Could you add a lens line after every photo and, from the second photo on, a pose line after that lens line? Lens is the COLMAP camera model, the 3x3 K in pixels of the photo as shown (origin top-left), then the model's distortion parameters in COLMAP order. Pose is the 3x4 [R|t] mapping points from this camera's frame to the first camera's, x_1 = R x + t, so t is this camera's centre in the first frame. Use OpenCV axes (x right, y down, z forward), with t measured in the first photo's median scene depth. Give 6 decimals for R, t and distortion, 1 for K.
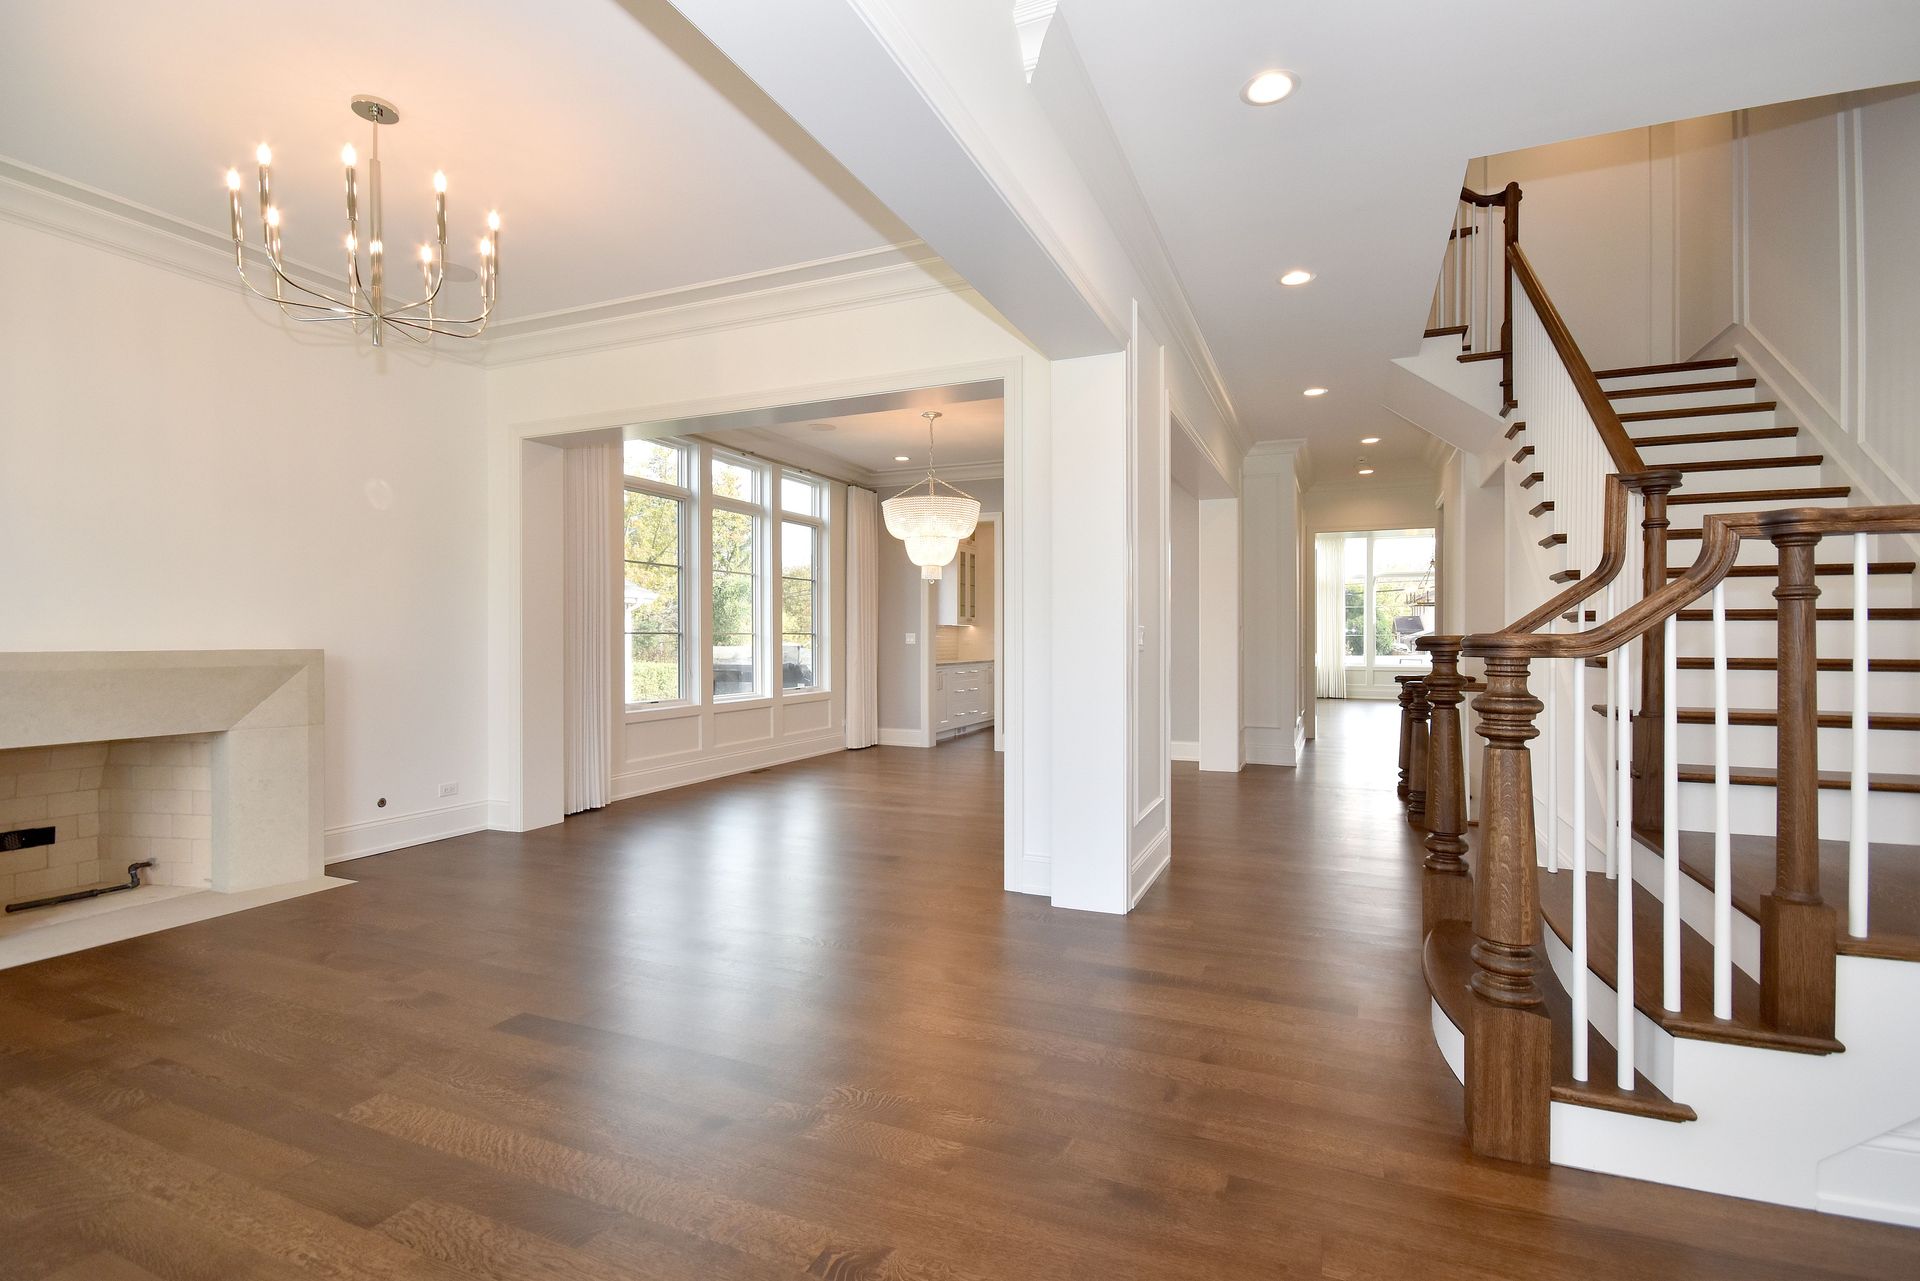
lens RADIAL K [[874.9, 0, 949.5], [0, 874.9, 646.3], [0, 0, 1]] dist [-0.018396, -0.002130]
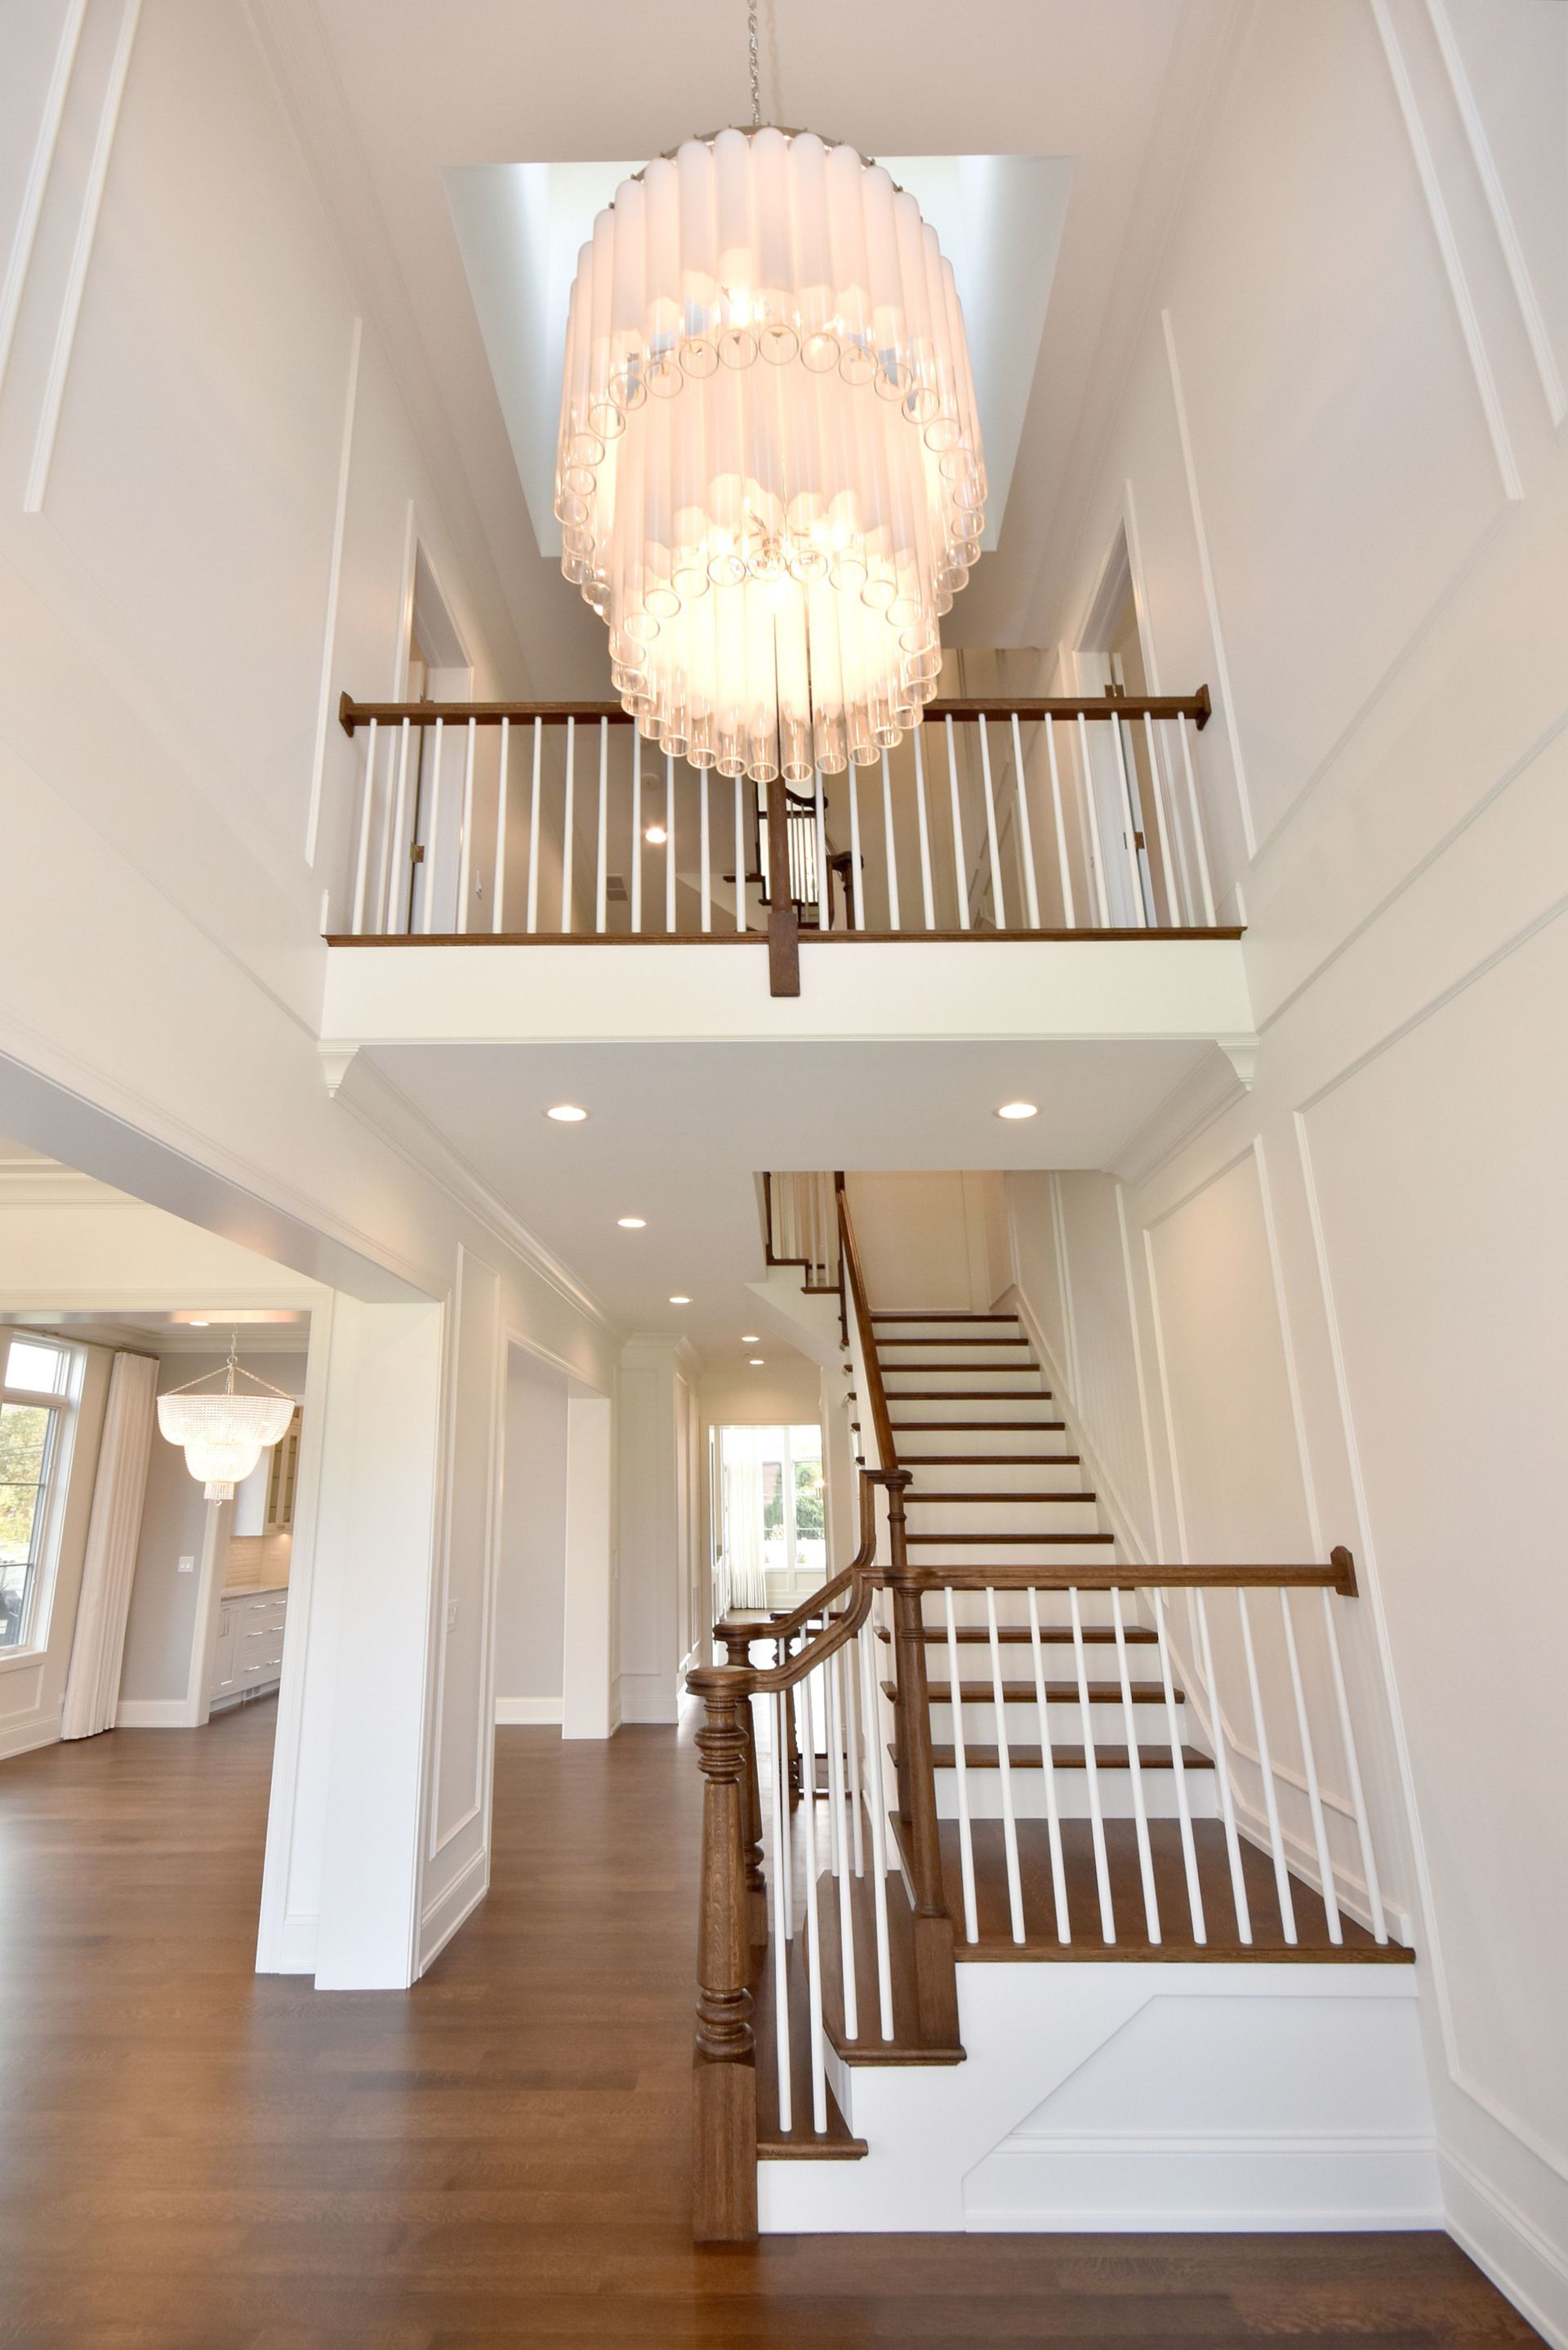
lens RADIAL K [[1146.9, 0, 772.1], [0, 1146.9, 1162.6], [0, 0, 1]] dist [-0.004901, -0.005873]
pose [[0.922776, 0.090125, 0.374649, 0.048165], [0.023301, 0.957434, -0.287712, -0.114328], [-0.384632, 0.274223, 0.881397, -0.273708]]
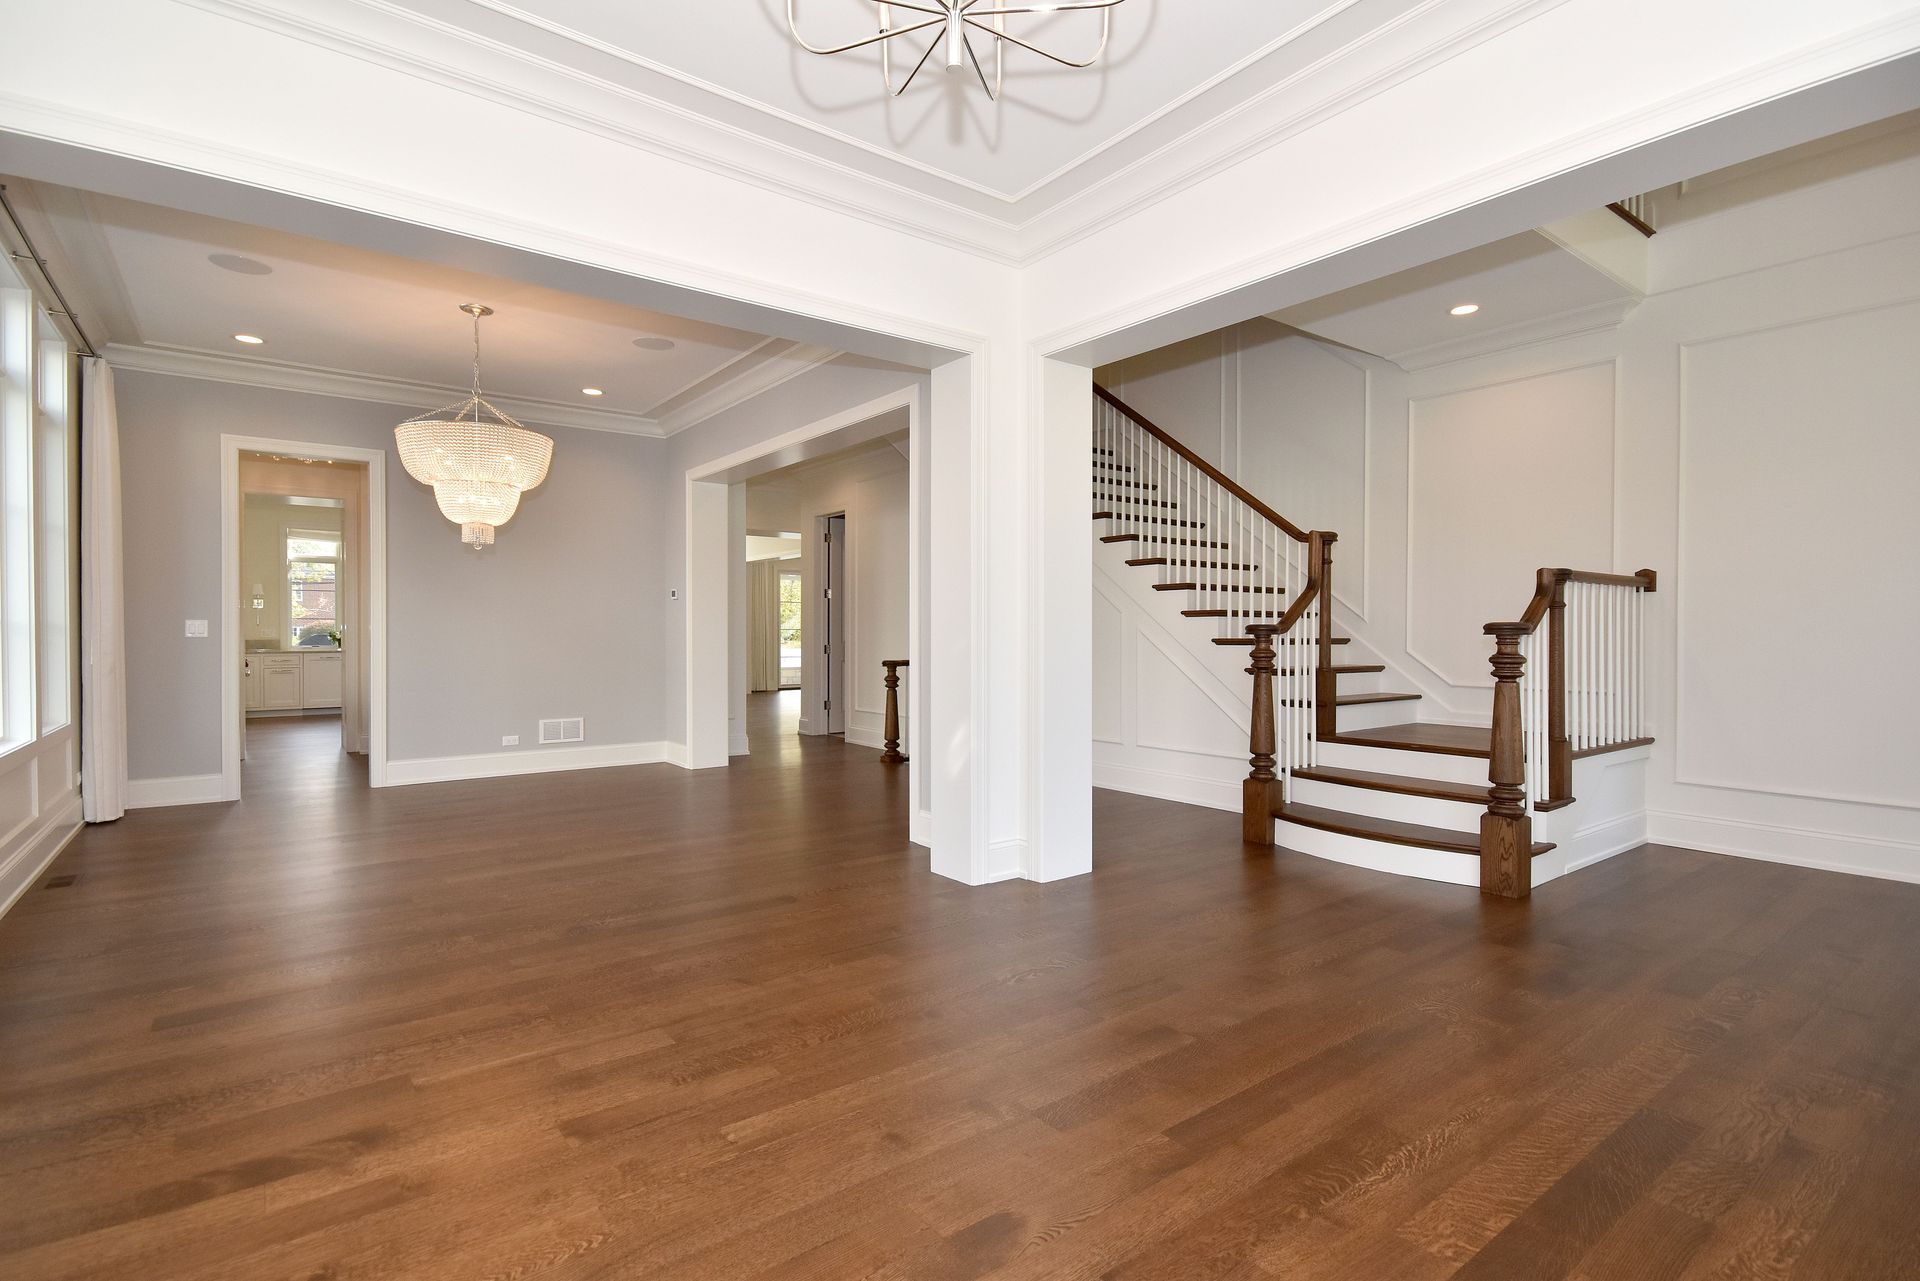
lens RADIAL K [[937.1, 0, 951.7], [0, 937.1, 635.7], [0, 0, 1]] dist [-0.004901, -0.005873]
pose [[0.487144, -0.019107, 0.873112, -0.941121], [0.012996, 0.999809, 0.014628, -0.017067], [-0.873225, 0.004221, 0.487299, 0.576764]]
